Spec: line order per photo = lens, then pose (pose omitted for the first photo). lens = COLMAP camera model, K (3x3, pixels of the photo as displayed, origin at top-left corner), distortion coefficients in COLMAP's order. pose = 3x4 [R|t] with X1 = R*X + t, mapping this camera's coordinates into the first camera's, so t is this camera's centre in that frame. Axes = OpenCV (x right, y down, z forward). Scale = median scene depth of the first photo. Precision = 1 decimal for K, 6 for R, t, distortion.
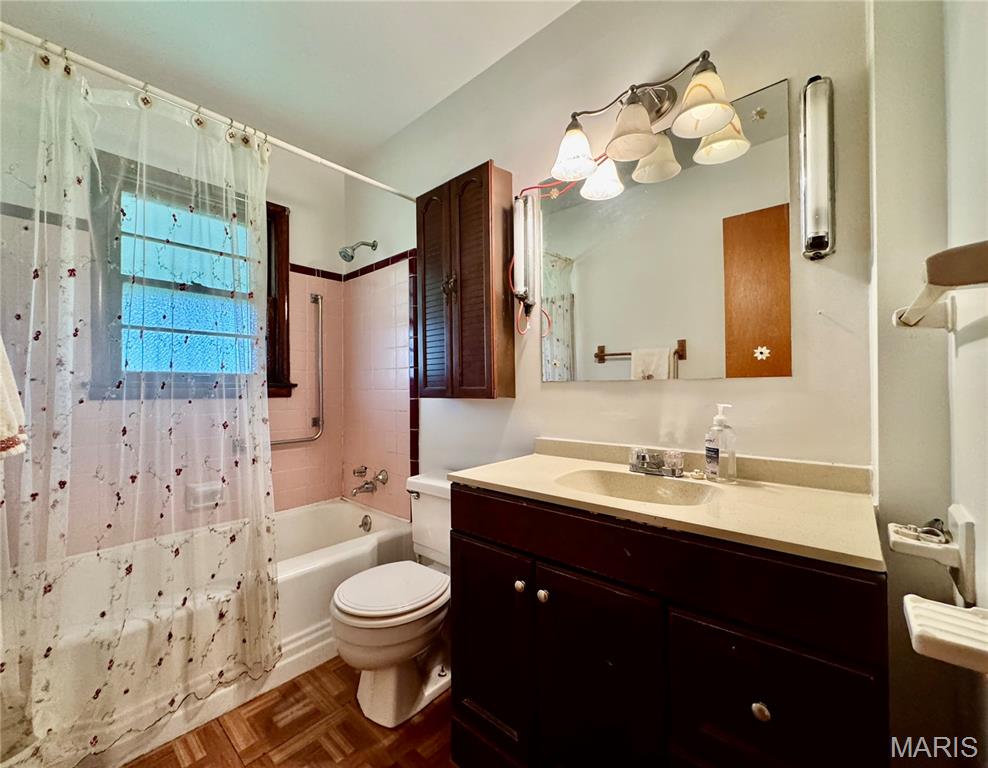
lens RADIAL K [[409.1, 0, 509.2], [0, 409.1, 384.6], [0, 0, 1]] dist [0.000480, 0.000060]
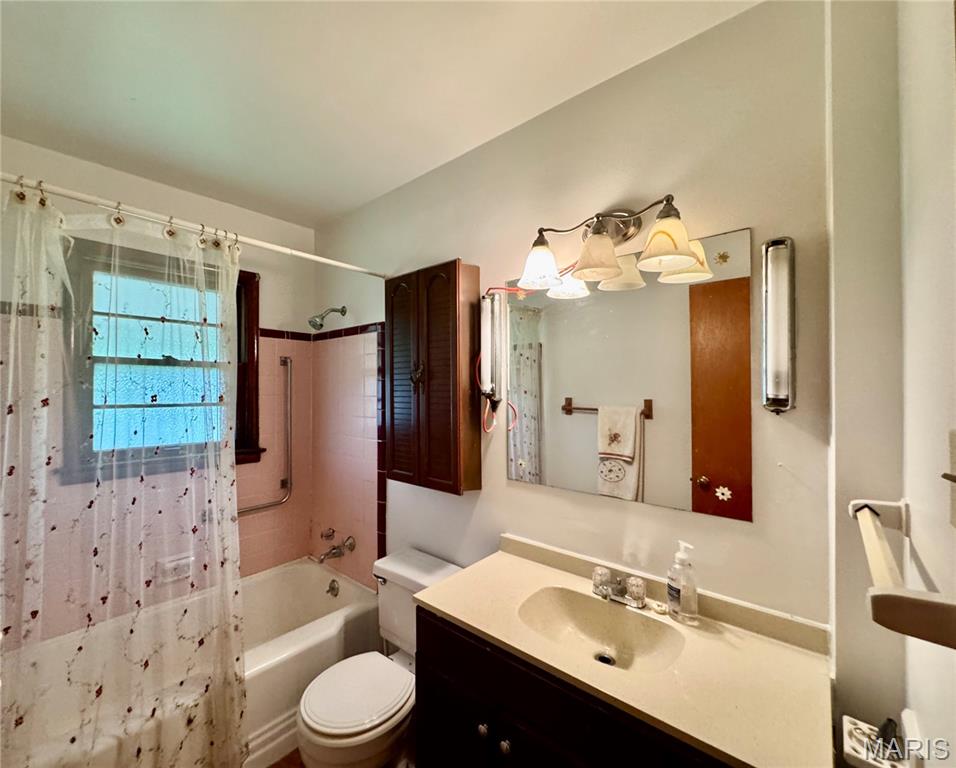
lens RADIAL K [[409.1, 0, 477.4], [0, 409.1, 385.0], [0, 0, 1]] dist [-0.001148, 0.000687]
pose [[0.999978, 0.006401, -0.001979, 0.006123], [-0.006403, 0.999979, -0.000598, -0.261169], [0.001975, 0.000611, 0.999998, -0.011609]]
